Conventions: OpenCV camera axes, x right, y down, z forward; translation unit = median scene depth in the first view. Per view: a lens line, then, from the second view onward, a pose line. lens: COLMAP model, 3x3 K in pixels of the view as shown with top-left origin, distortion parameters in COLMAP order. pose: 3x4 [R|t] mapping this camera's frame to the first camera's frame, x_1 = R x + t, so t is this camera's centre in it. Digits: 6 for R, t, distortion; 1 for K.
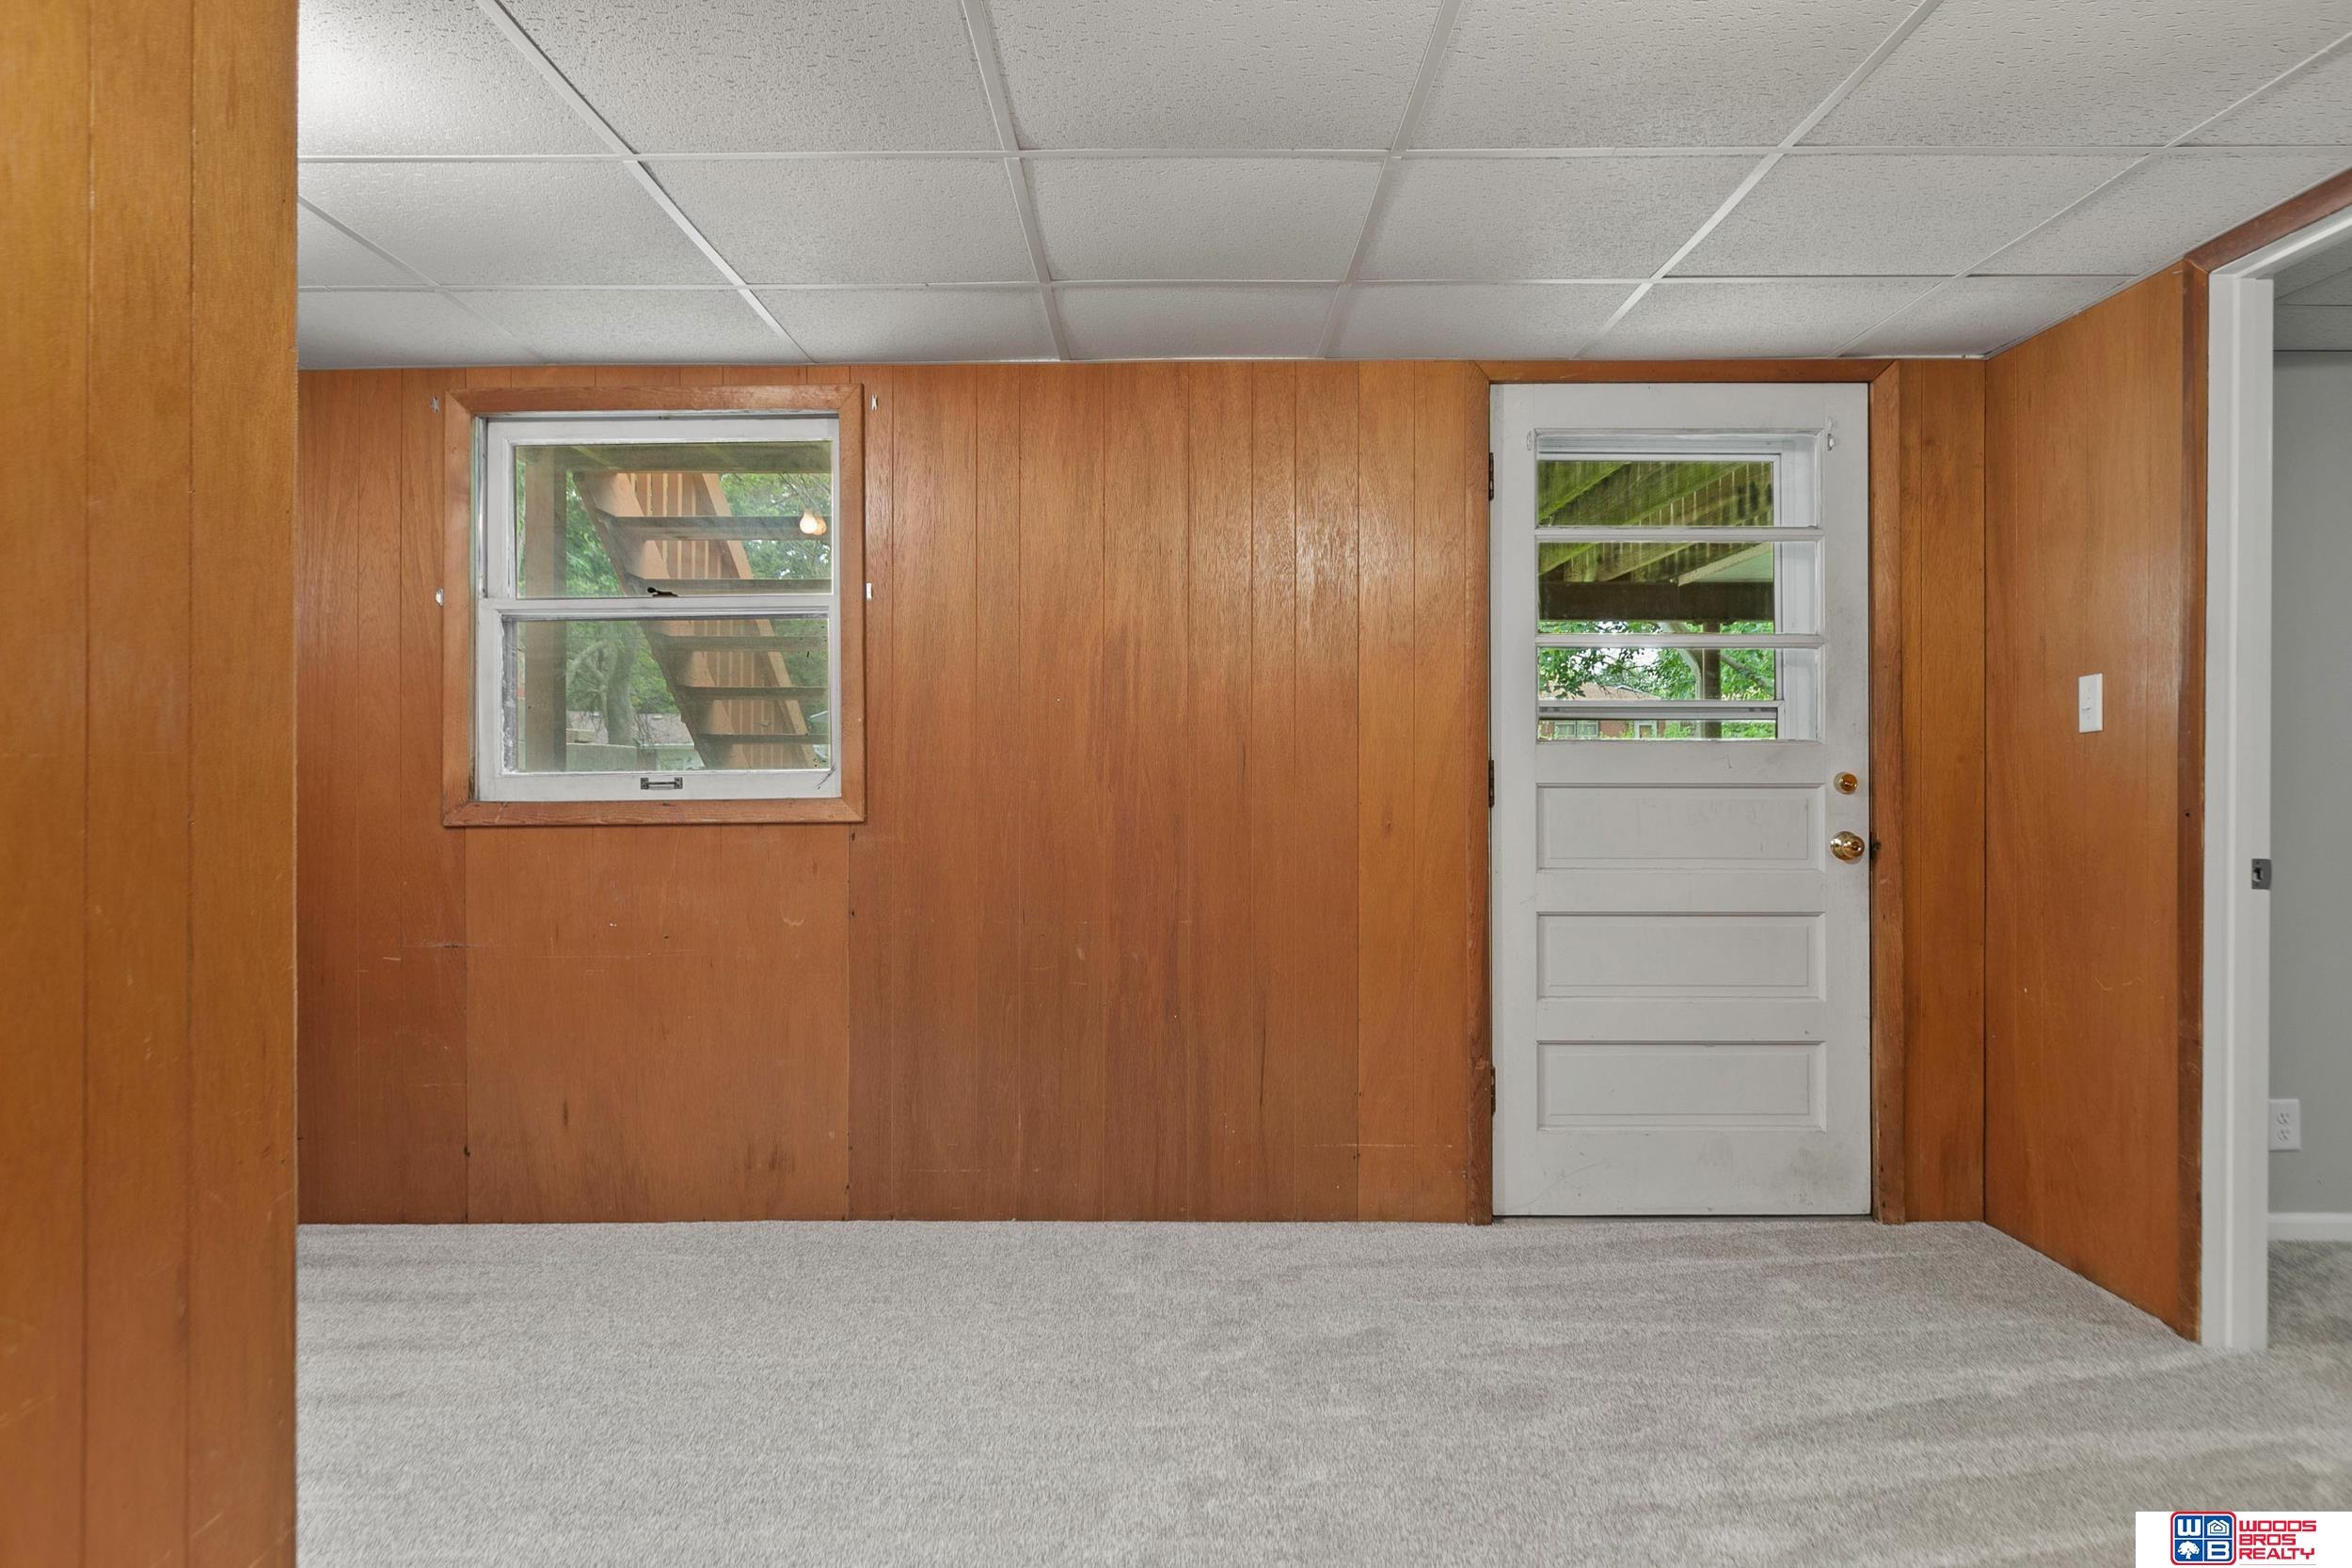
lens RADIAL K [[1426.9, 0, 1183.3], [0, 1426.9, 768.3], [0, 0, 1]] dist [-0.002982, -0.000374]
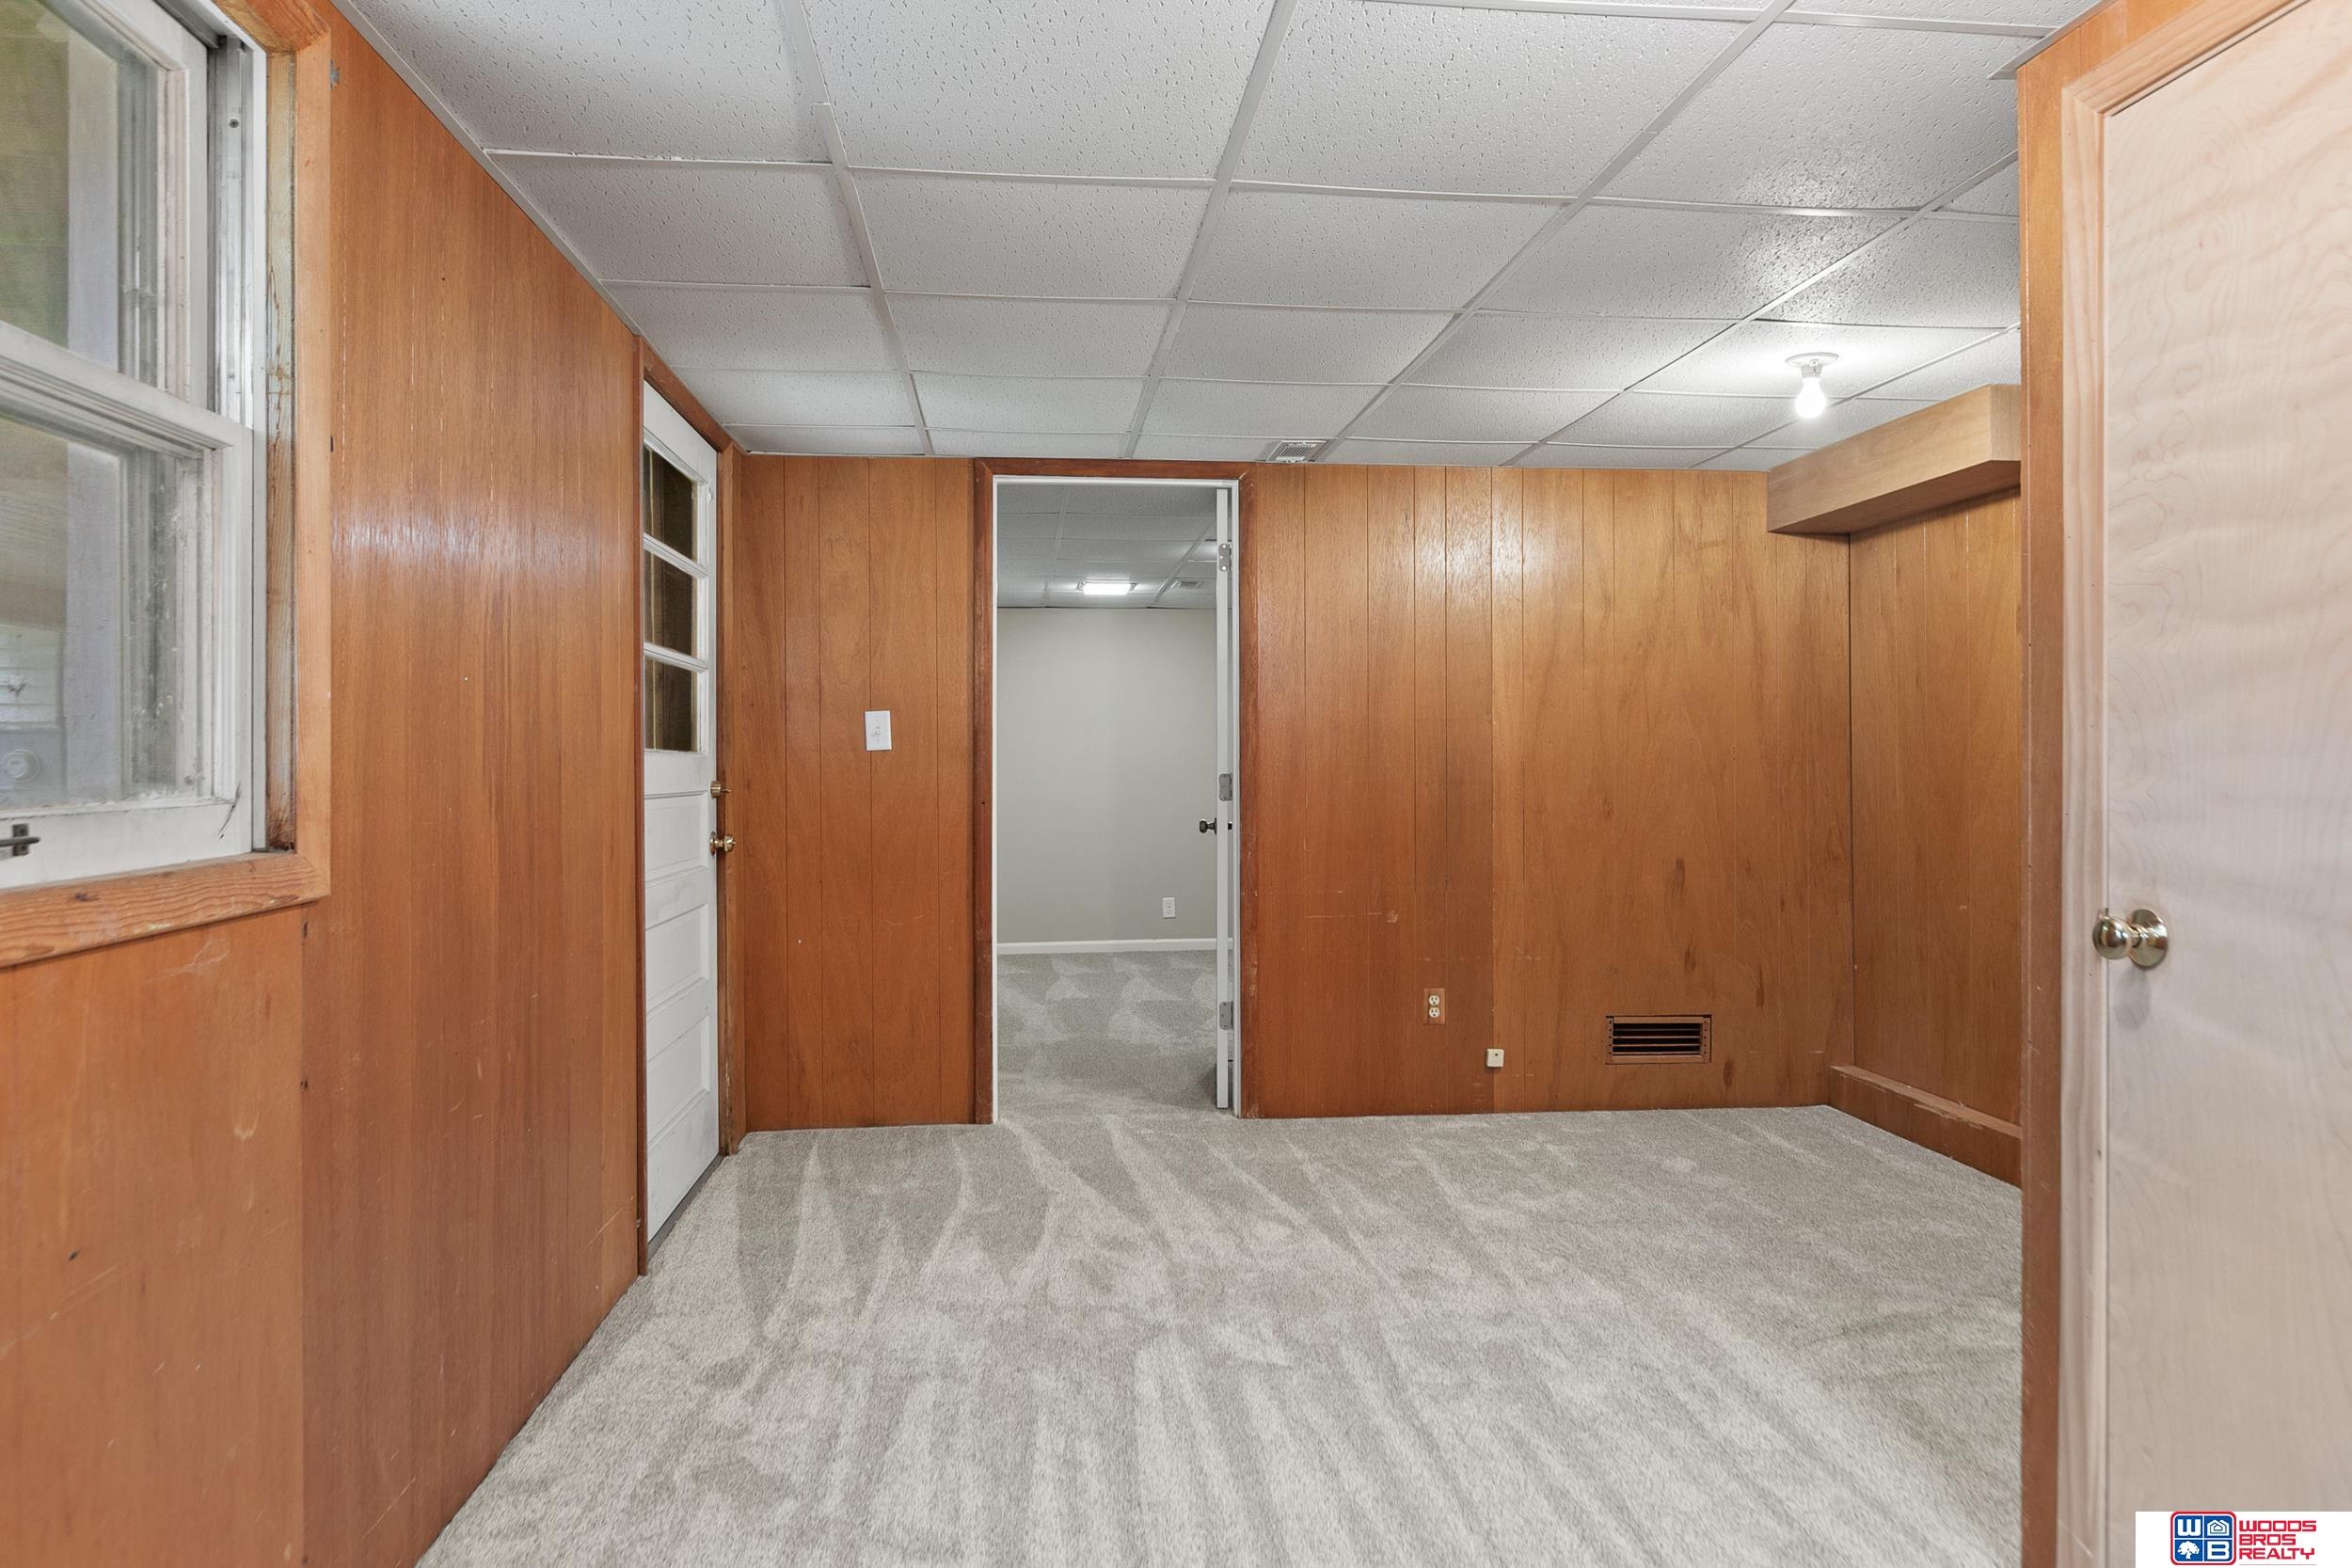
lens RADIAL K [[1426.9, 0, 1184.6], [0, 1426.9, 778.7], [0, 0, 1]] dist [-0.002982, -0.000374]
pose [[-0.111158, -0.007985, 0.993771, -0.861615], [0.004826, 0.999952, 0.008575, -0.007382], [-0.993791, 0.005749, -0.111114, 0.870609]]
